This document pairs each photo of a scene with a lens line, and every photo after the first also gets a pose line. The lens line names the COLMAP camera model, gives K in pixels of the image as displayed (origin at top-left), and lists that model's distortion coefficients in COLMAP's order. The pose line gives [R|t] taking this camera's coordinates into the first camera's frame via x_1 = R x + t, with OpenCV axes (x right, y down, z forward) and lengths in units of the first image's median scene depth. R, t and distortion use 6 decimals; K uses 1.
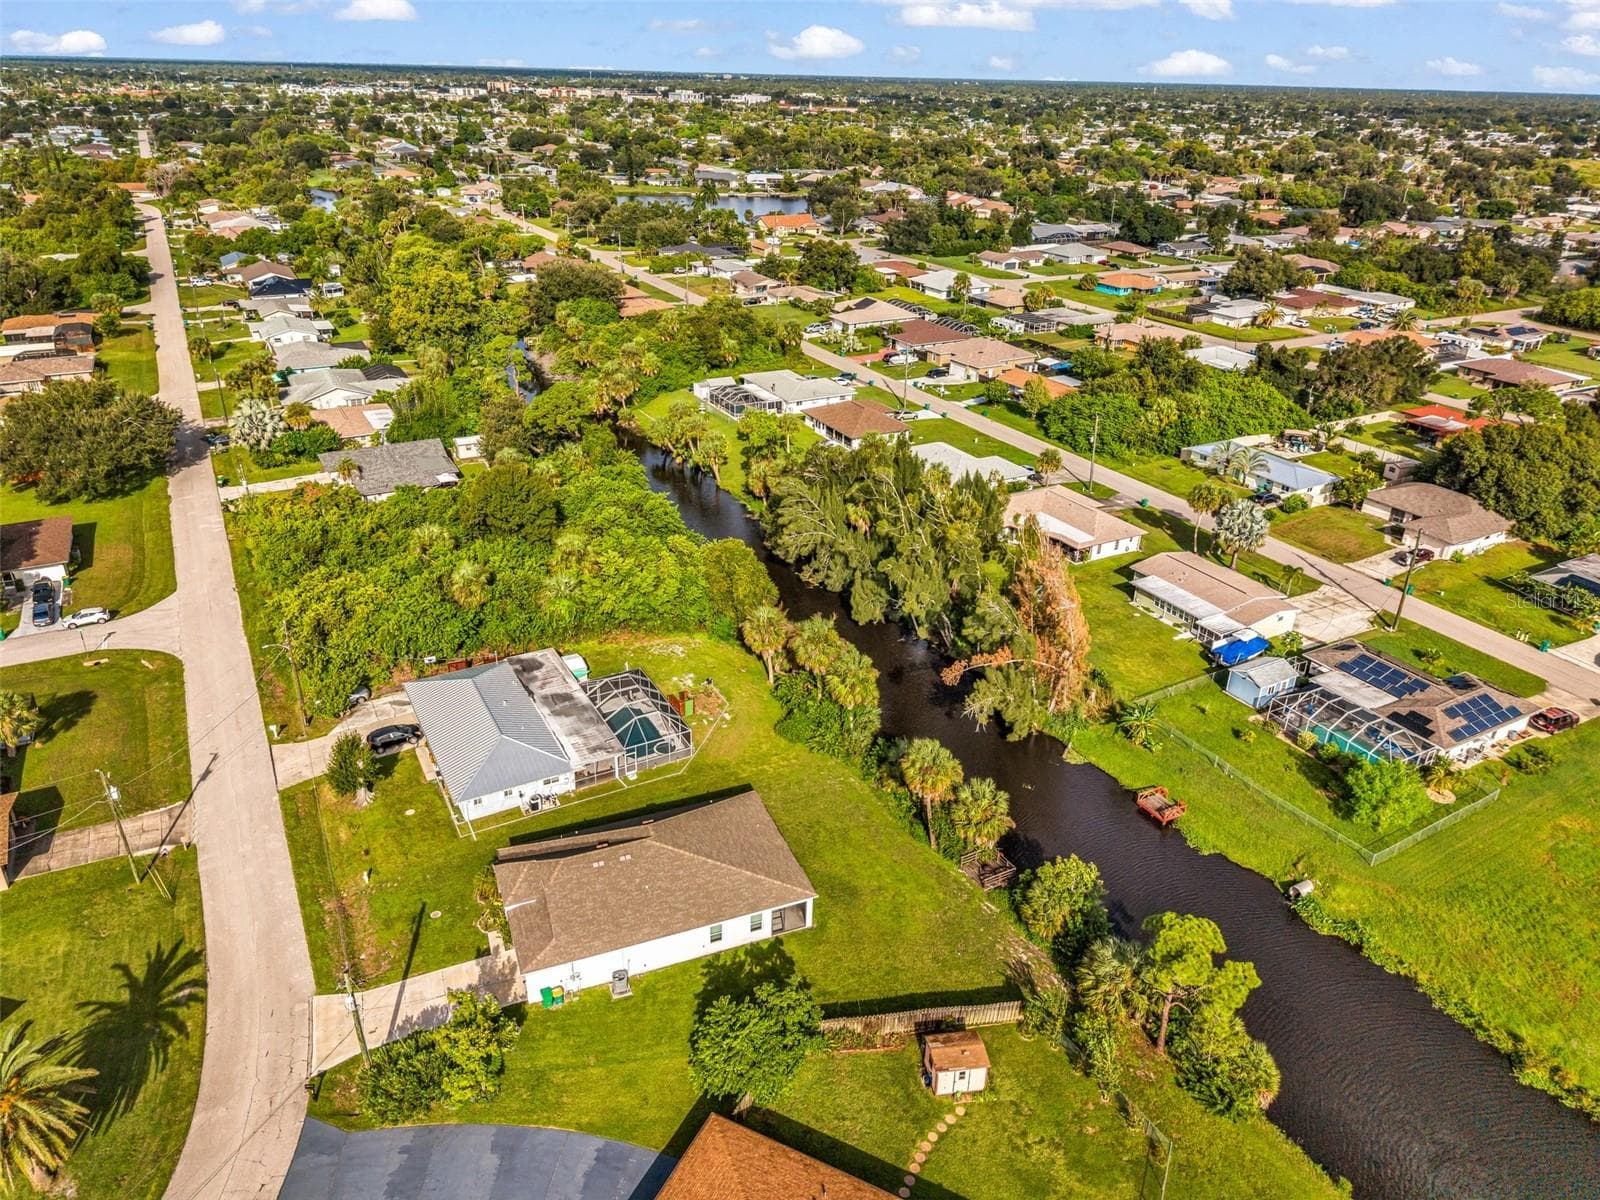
lens RADIAL K [[1070.1, 0, 796.7], [0, 1070.1, 598.0], [0, 0, 1]] dist [0.031990, -0.034746]
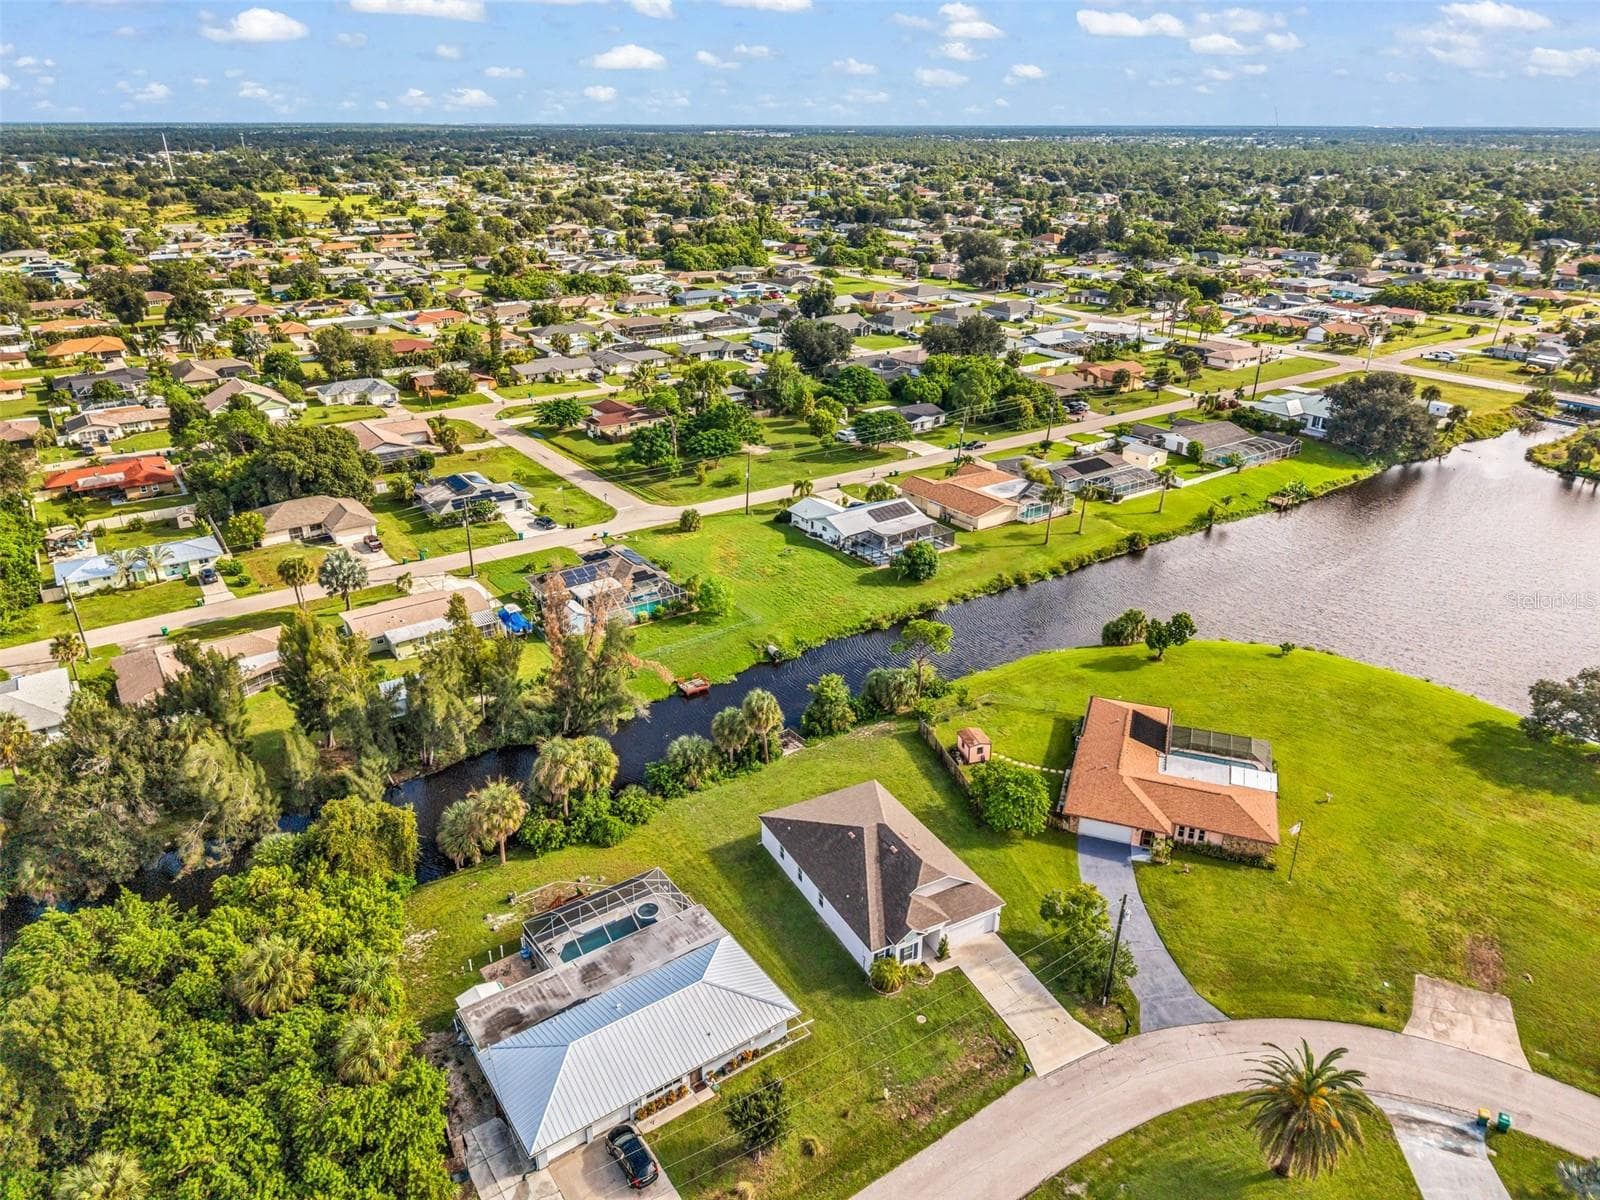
lens RADIAL K [[1064.3, 0, 796.3], [0, 1064.3, 607.9], [0, 0, 1]] dist [0.051665, -0.063389]
pose [[-0.107173, -0.430593, 0.896160, -0.554235], [0.434174, 0.790598, 0.431796, -0.271027], [-0.894431, 0.435366, 0.102221, 0.418960]]
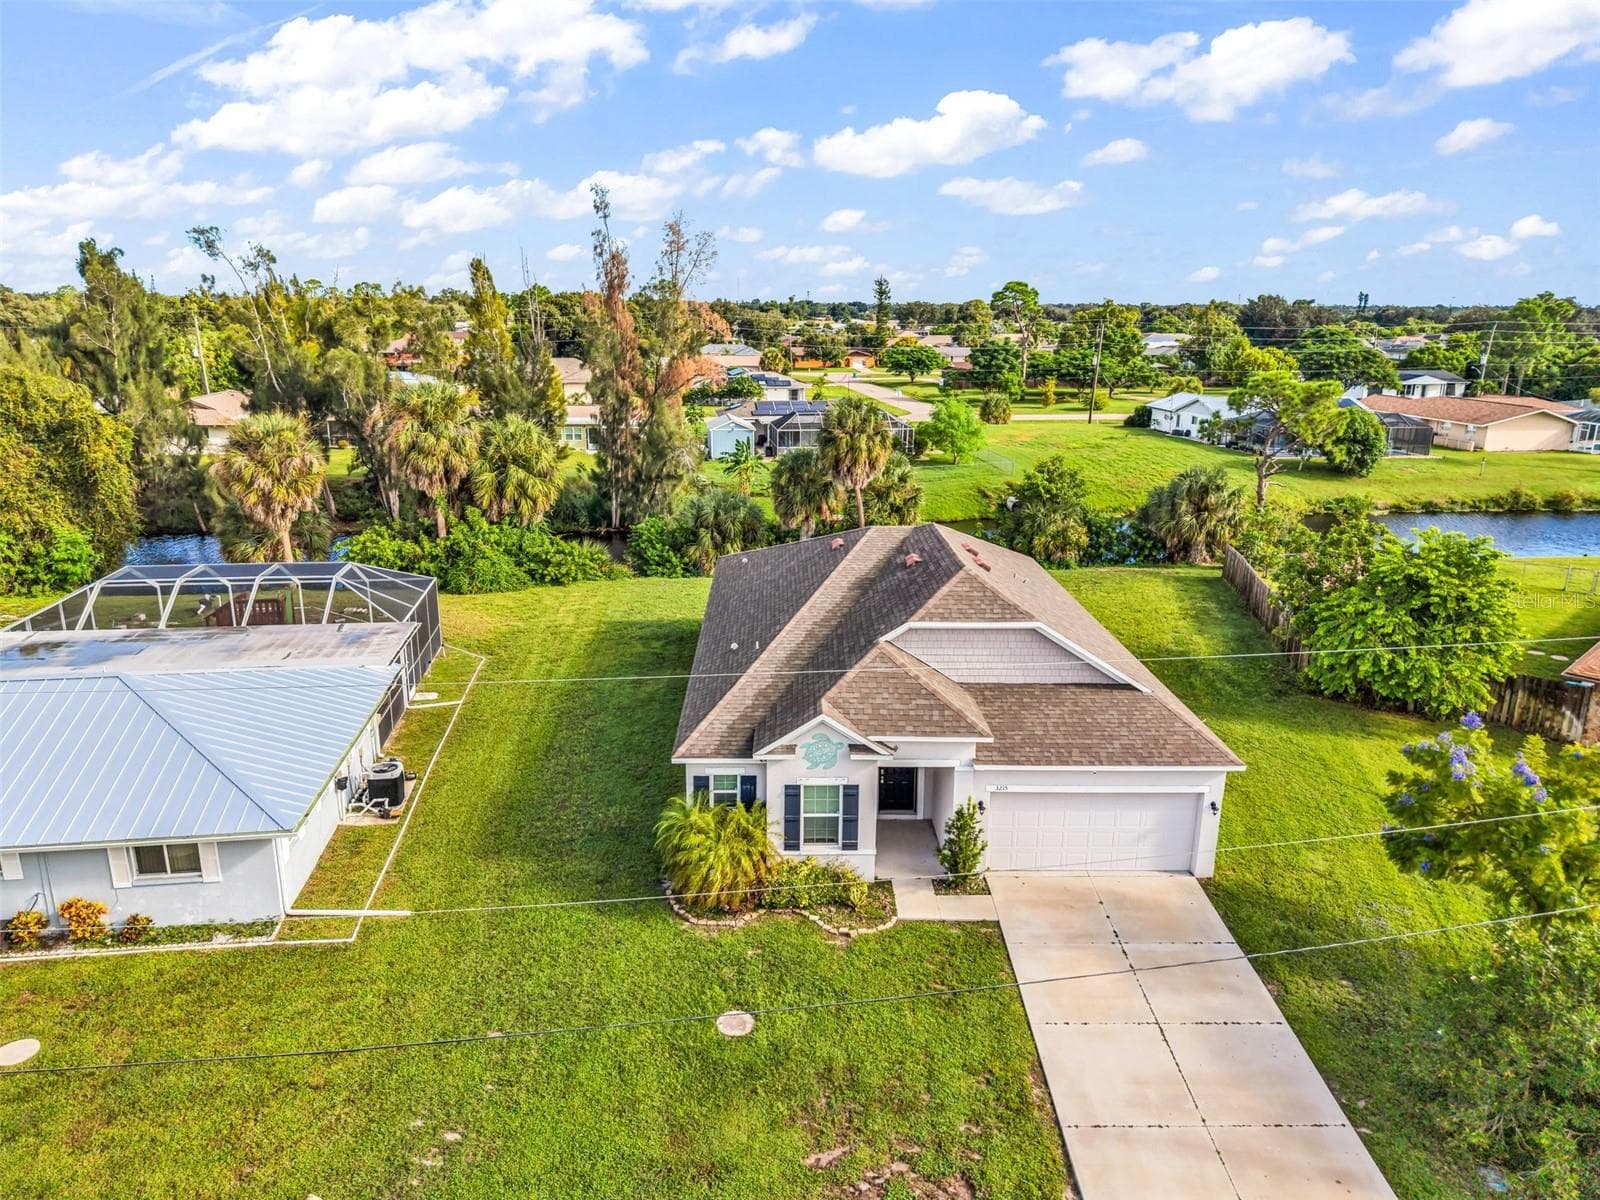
lens RADIAL K [[1070.1, 0, 796.7], [0, 1070.1, 598.0], [0, 0, 1]] dist [0.031990, -0.034746]
pose [[0.354229, -0.262647, 0.897518, -0.273641], [0.408535, 0.906785, 0.104120, 0.090455], [-0.841202, 0.329785, 0.428510, 0.425921]]
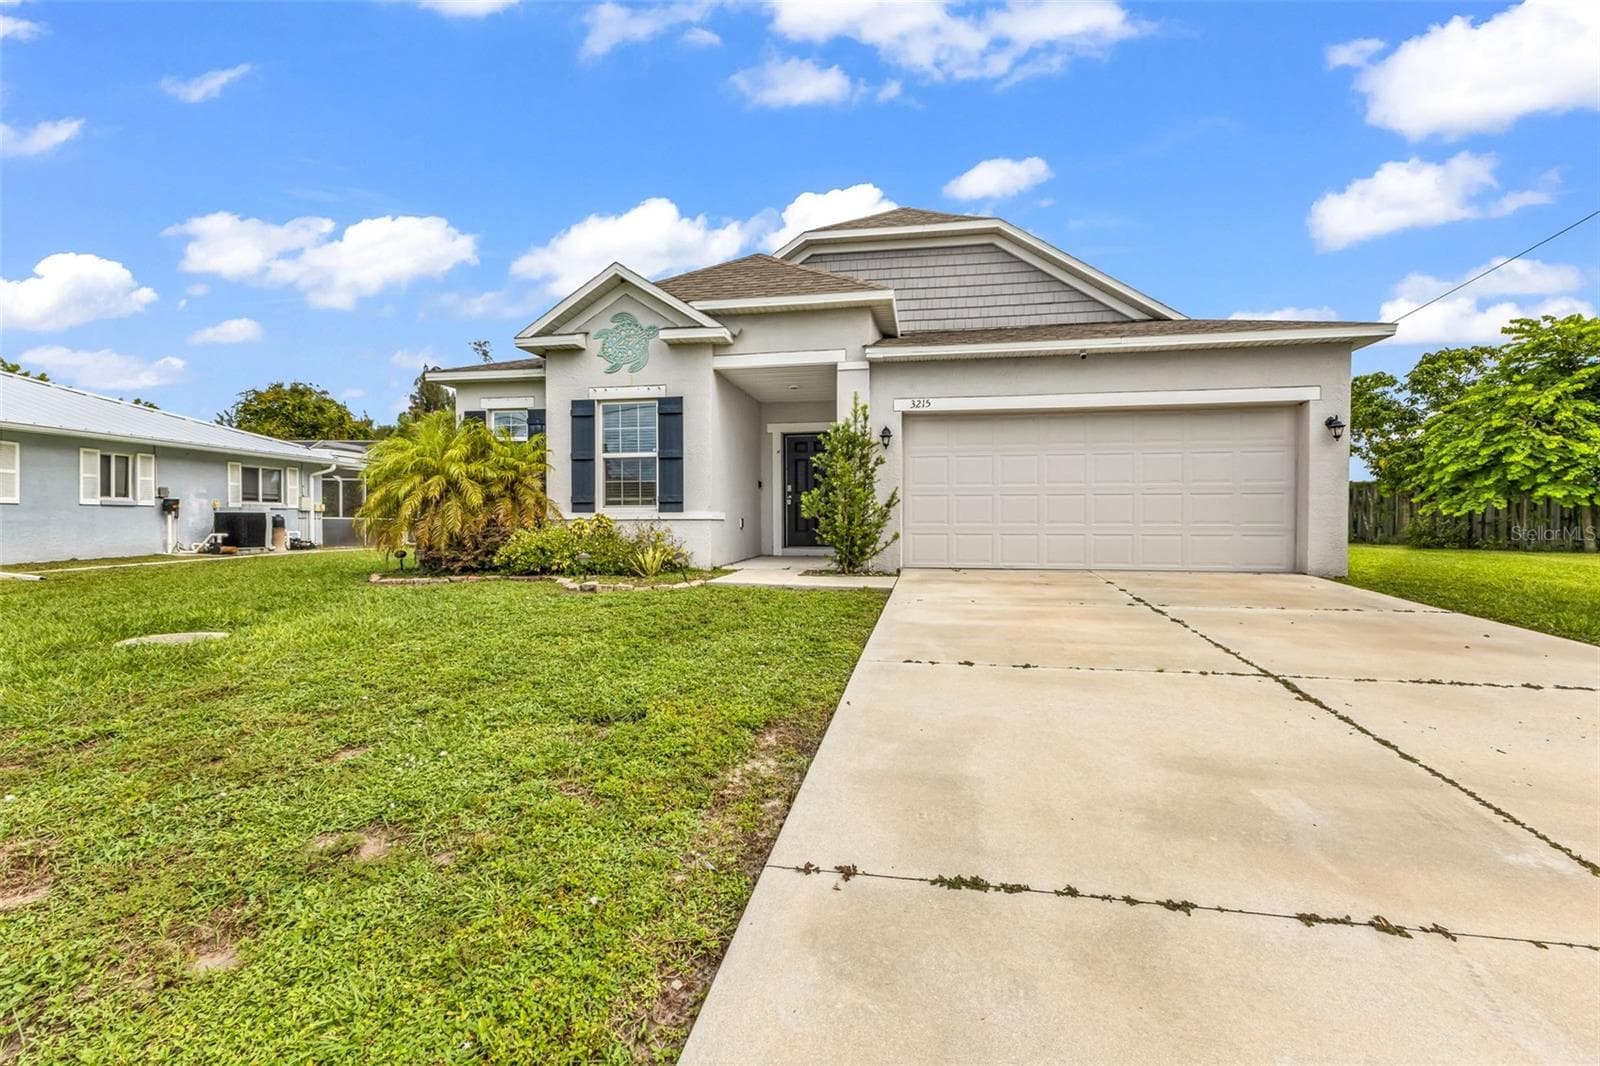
lens RADIAL K [[692.9, 0, 799.1], [0, 692.9, 525.9], [0, 0, 1]] dist [0.004307, 0.000573]
pose [[0.537483, -0.023144, 0.842957, -0.183453], [0.378756, 0.899746, -0.216798, 0.164535], [-0.753429, 0.435800, 0.492364, 0.461014]]
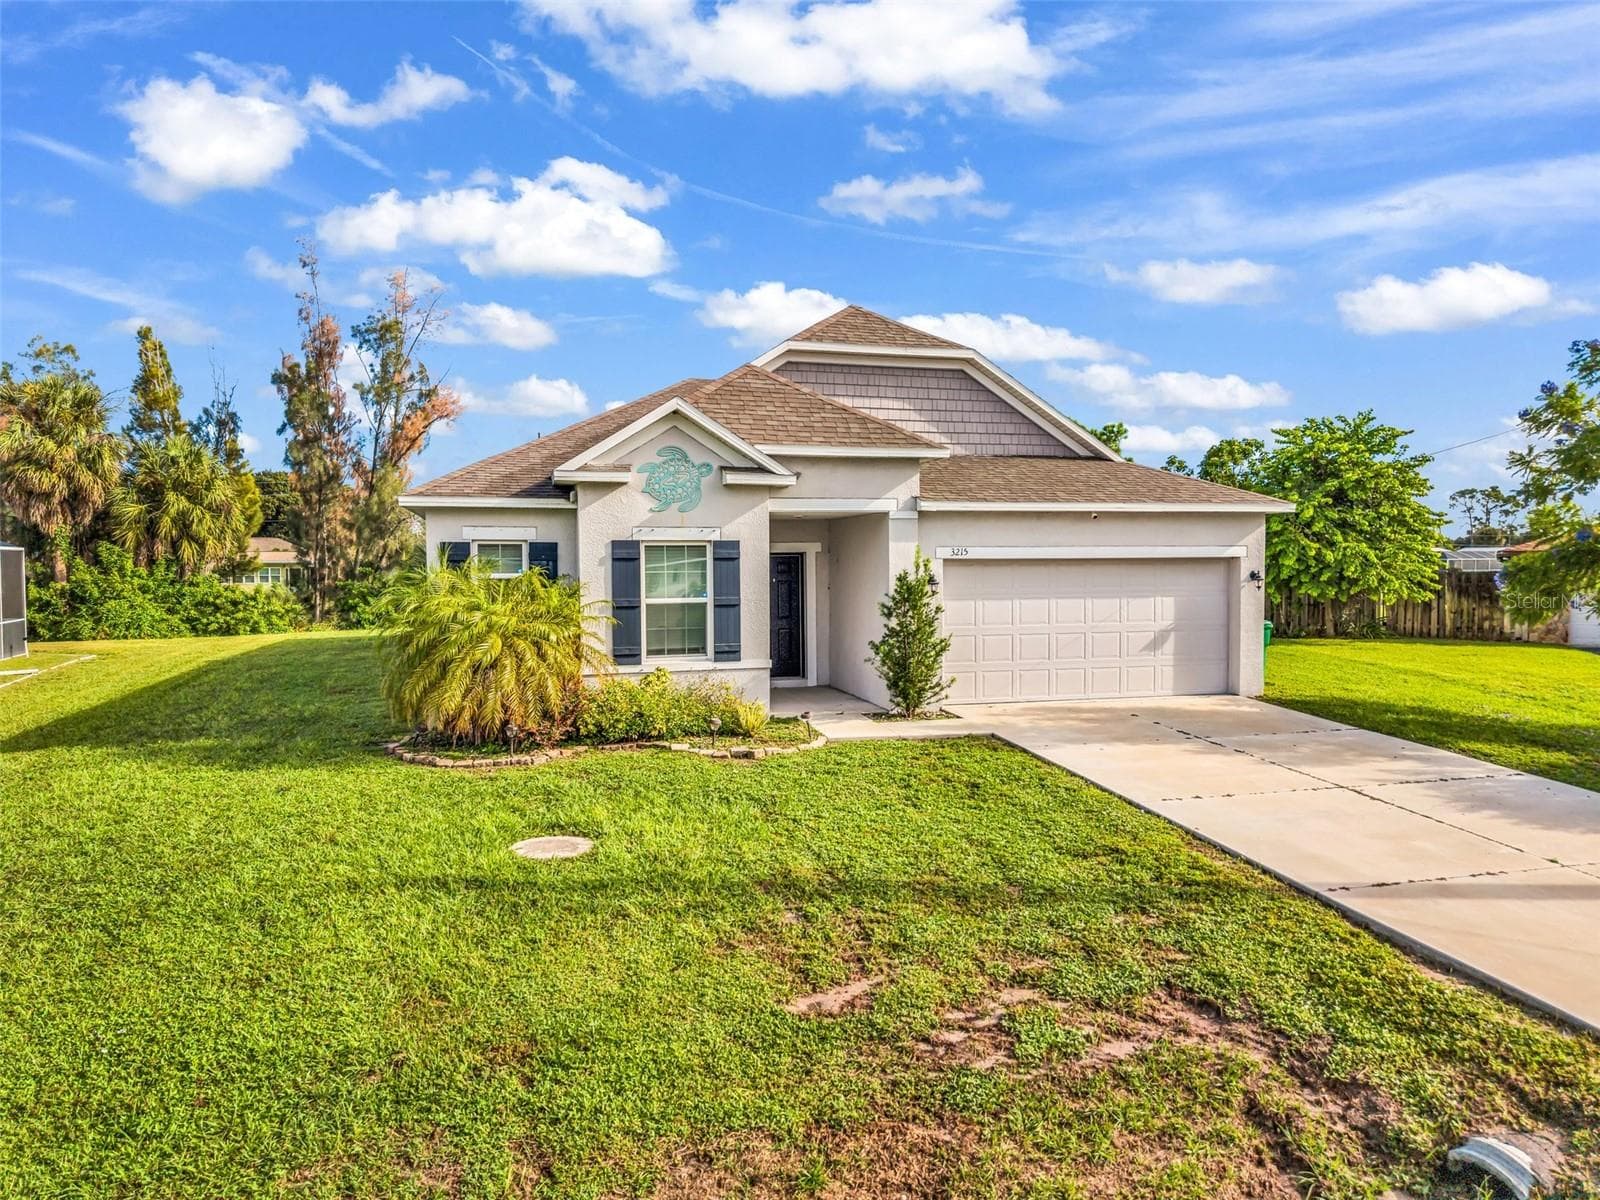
lens RADIAL K [[1070.1, 0, 796.7], [0, 1070.1, 598.0], [0, 0, 1]] dist [0.031990, -0.034746]
pose [[0.114621, -0.054318, 0.991923, -0.227651], [0.442741, 0.896647, -0.002060, 0.142901], [-0.889293, 0.439401, 0.126823, 0.481150]]
